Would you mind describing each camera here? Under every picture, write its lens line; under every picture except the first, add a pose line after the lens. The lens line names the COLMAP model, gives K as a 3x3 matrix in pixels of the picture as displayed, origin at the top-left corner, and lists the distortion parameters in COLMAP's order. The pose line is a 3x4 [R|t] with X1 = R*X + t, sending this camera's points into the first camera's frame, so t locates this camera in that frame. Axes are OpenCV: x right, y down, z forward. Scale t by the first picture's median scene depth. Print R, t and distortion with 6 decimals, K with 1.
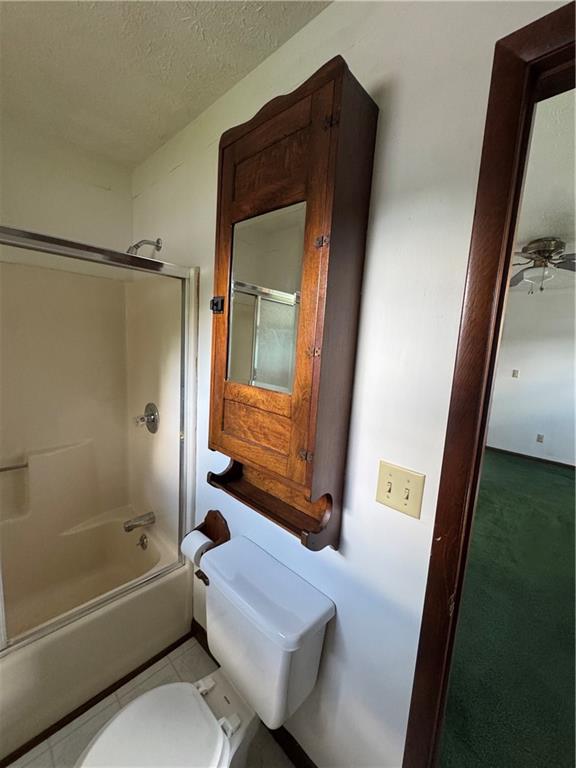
lens RADIAL K [[307.4, 0, 286.6], [0, 307.4, 382.5], [0, 0, 1]] dist [-0.003747, -0.000662]
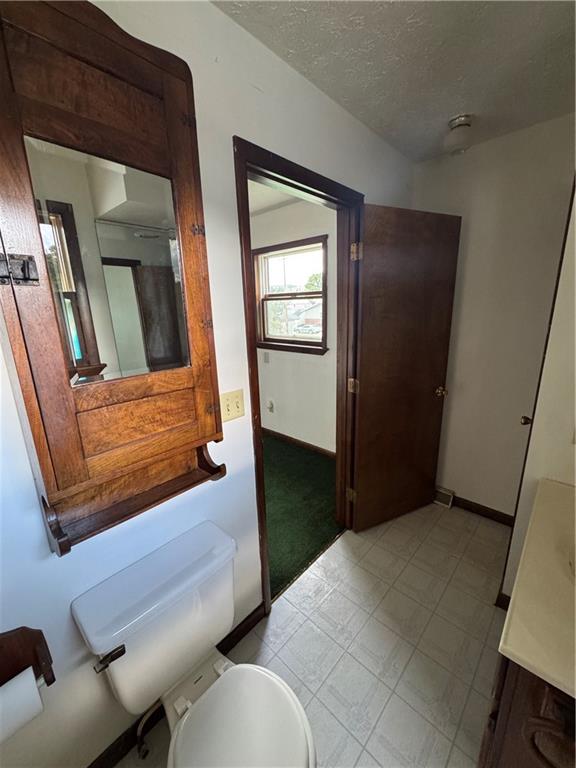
lens RADIAL K [[307.4, 0, 289.2], [0, 307.4, 382.0], [0, 0, 1]] dist [-0.003747, -0.000662]
pose [[-0.021980, -0.295613, 0.955055, -0.895863], [0.151644, 0.943247, 0.295448, -0.151049], [-0.988191, 0.151323, 0.024095, 0.535092]]
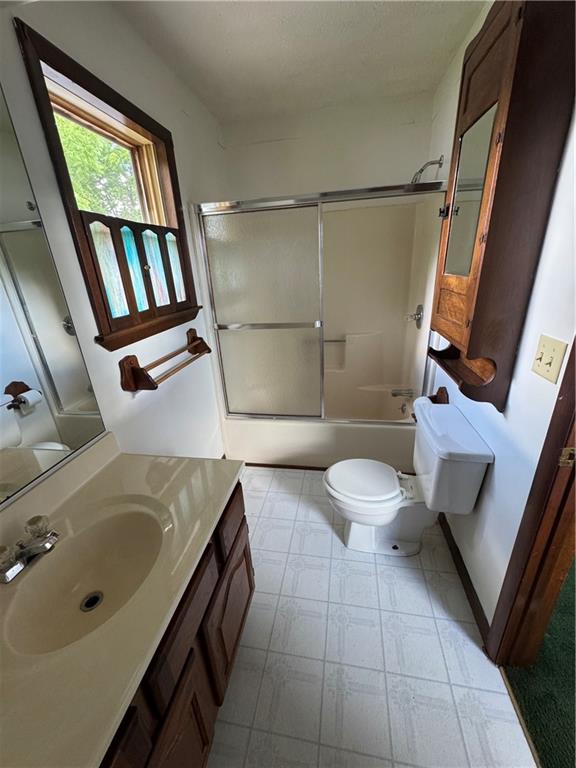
lens RADIAL K [[307.4, 0, 286.8], [0, 307.4, 385.3], [0, 0, 1]] dist [-0.003747, -0.000662]
pose [[0.552757, 0.218958, -0.804063, 0.622695], [-0.023001, 0.968506, 0.247927, 0.152296], [0.833025, -0.118549, 0.540384, -0.339770]]
